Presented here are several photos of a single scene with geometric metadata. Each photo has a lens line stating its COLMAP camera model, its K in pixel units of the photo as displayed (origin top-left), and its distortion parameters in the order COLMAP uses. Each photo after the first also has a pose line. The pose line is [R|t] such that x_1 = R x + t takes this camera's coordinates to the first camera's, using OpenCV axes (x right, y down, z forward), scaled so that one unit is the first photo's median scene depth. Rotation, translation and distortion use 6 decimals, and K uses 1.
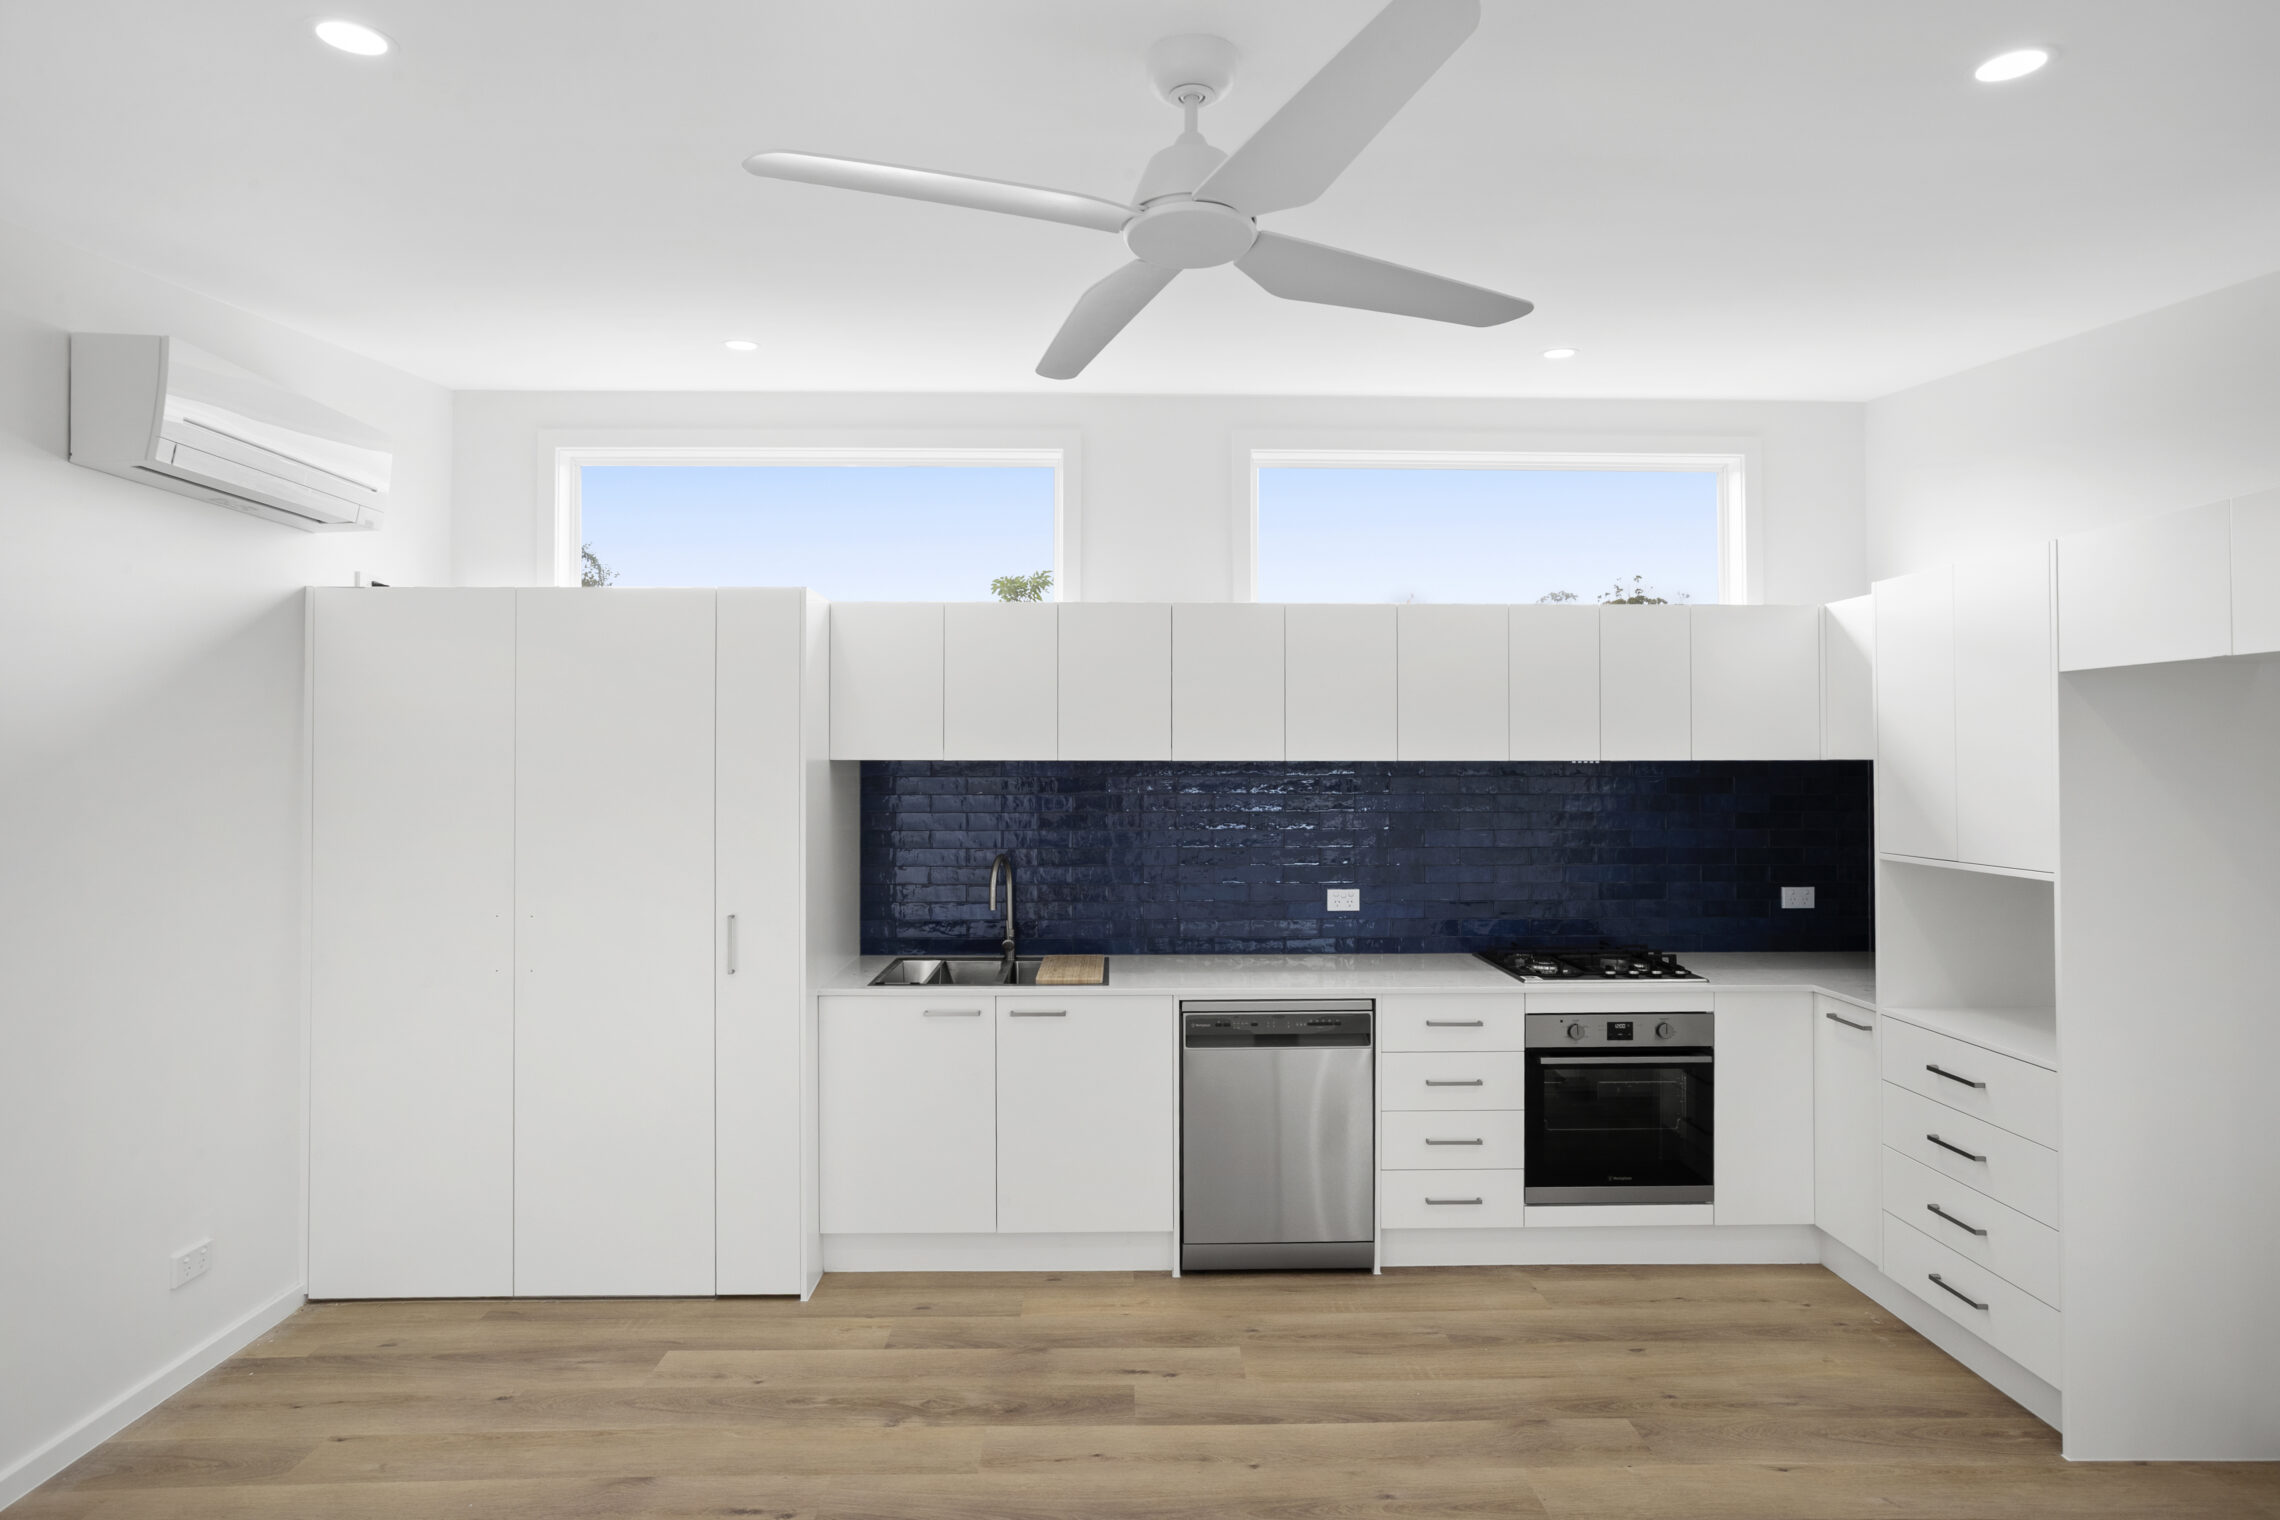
lens RADIAL K [[1123.4, 0, 1154.2], [0, 1123.4, 767.6], [0, 0, 1]] dist [-0.027256, 0.022609]
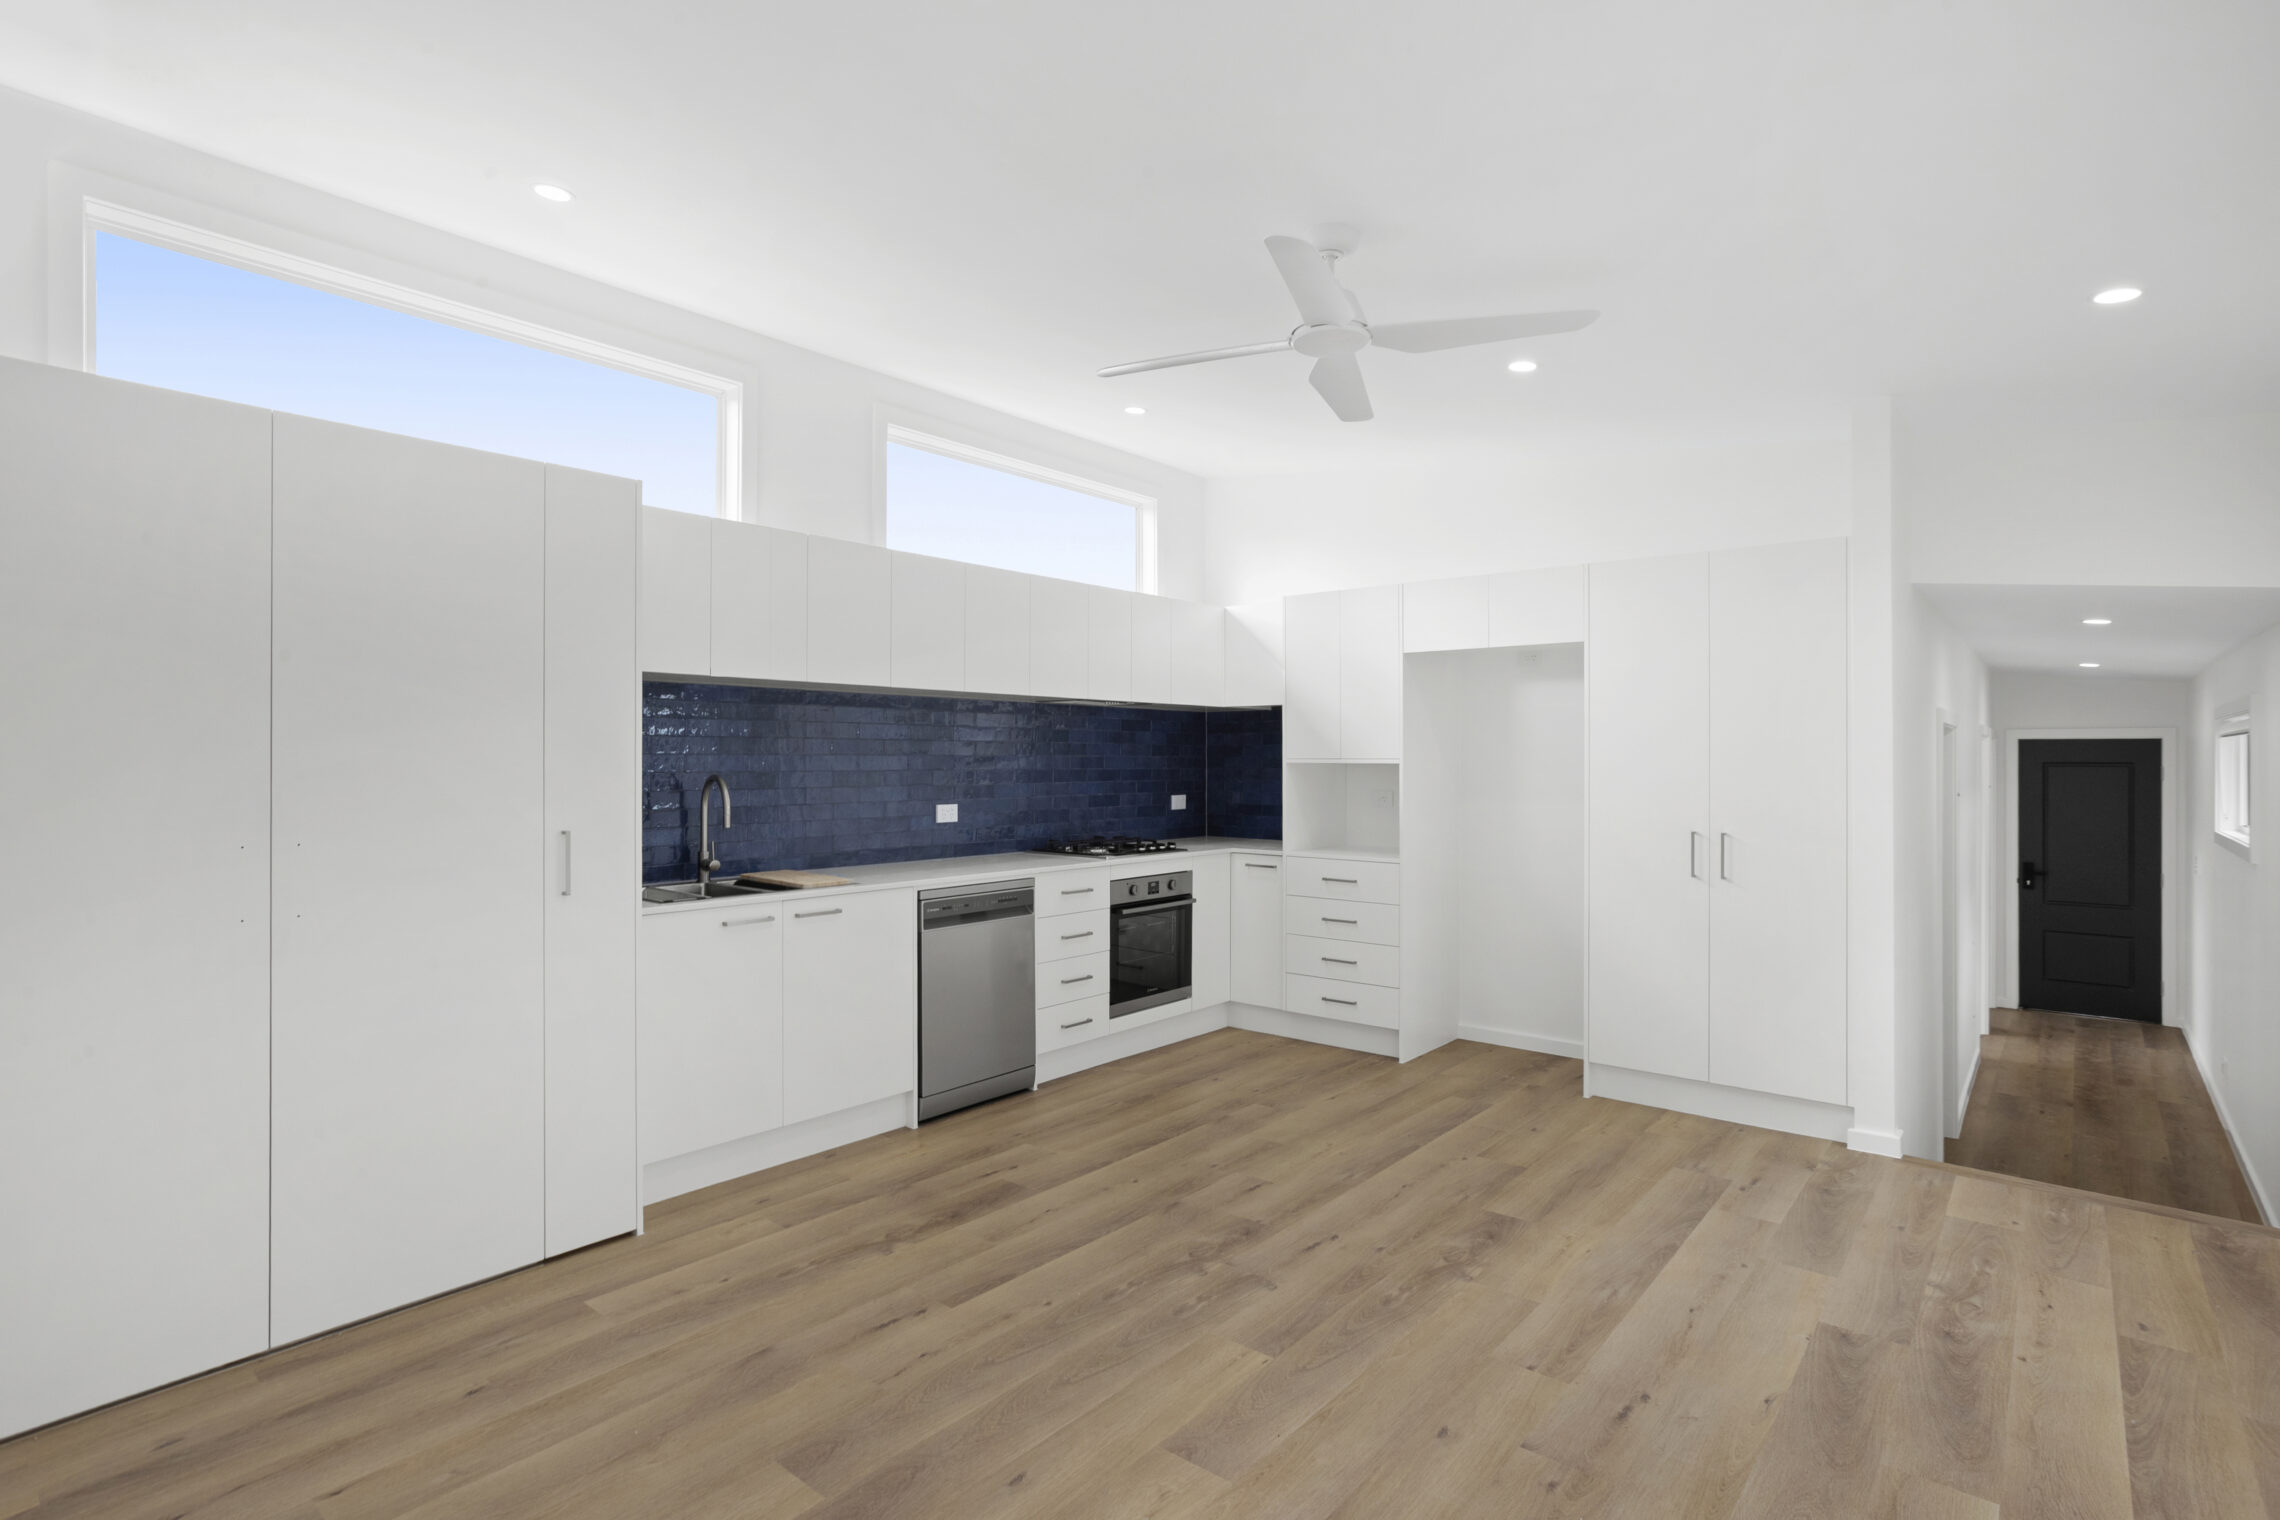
lens RADIAL K [[1123.4, 0, 1154.2], [0, 1123.4, 767.6], [0, 0, 1]] dist [-0.027256, 0.022609]
pose [[0.651267, -0.006493, 0.758821, -0.721645], [0.000749, 0.999968, 0.007914, 0.070510], [-0.758849, -0.004586, 0.651251, 0.049264]]
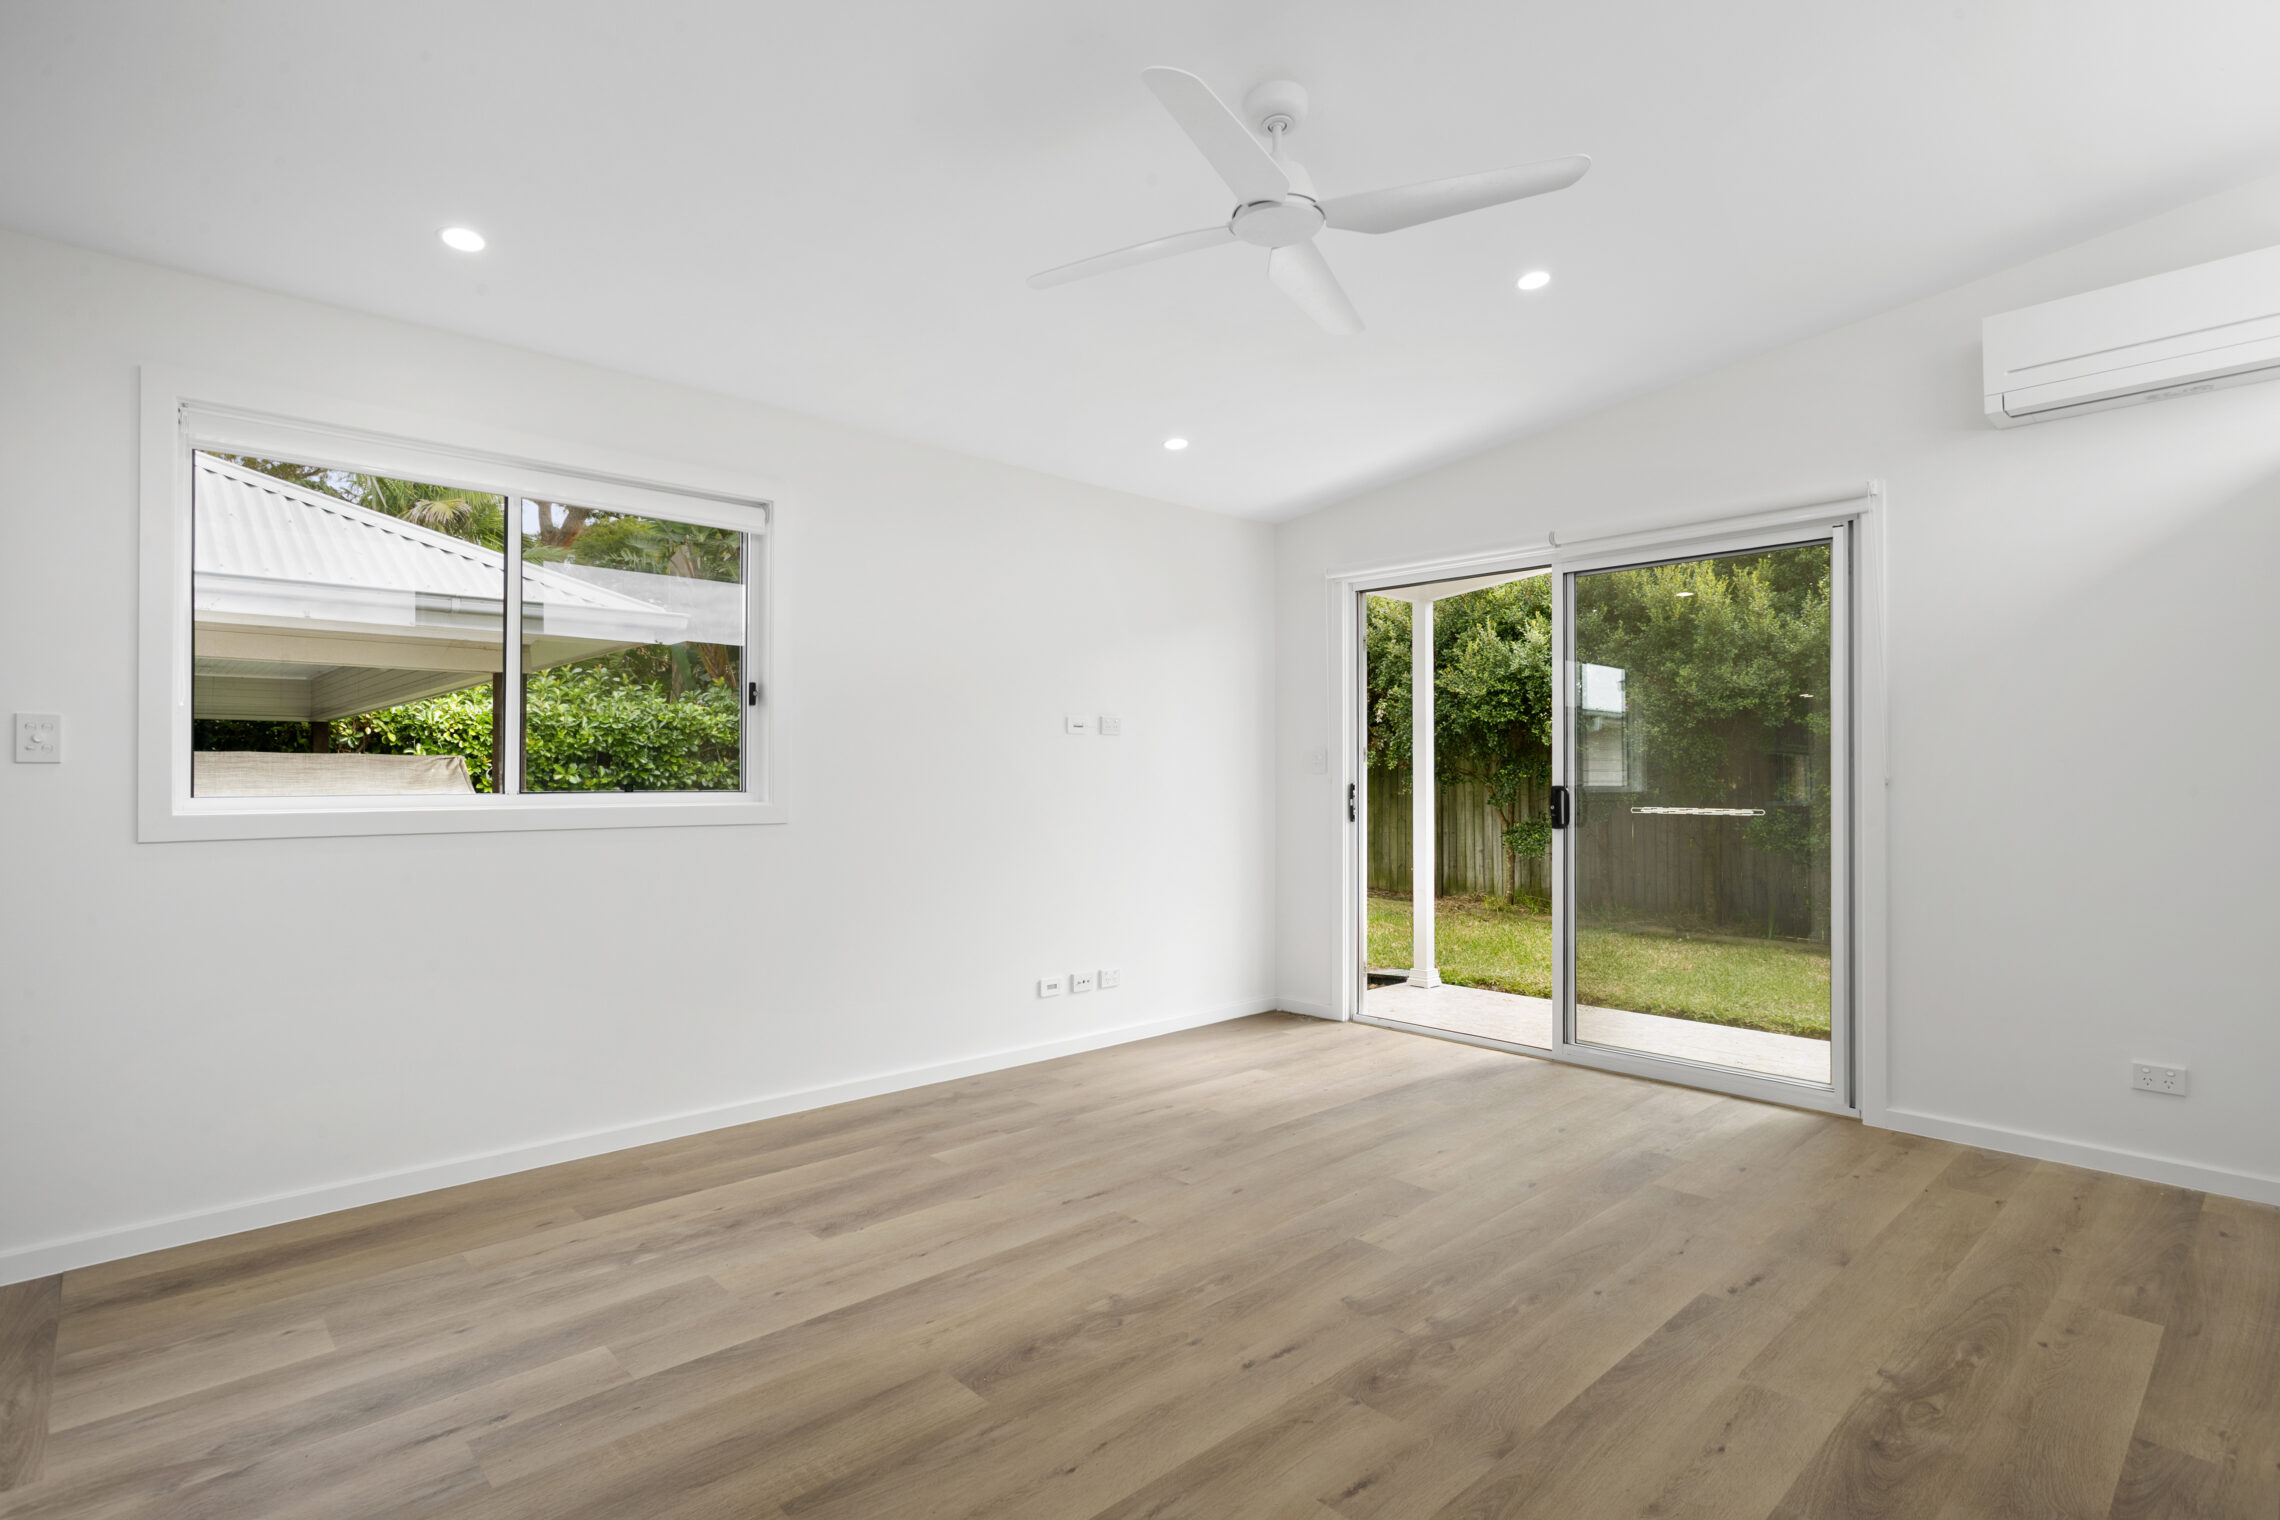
lens RADIAL K [[1122.7, 0, 1127.5], [0, 1122.7, 753.4], [0, 0, 1]] dist [0.002886, 0.002327]
pose [[-0.757183, -0.017342, -0.652972, 0.575839], [-0.005232, 0.999776, -0.020487, 0.122850], [0.653181, -0.012096, -0.757105, 1.001791]]
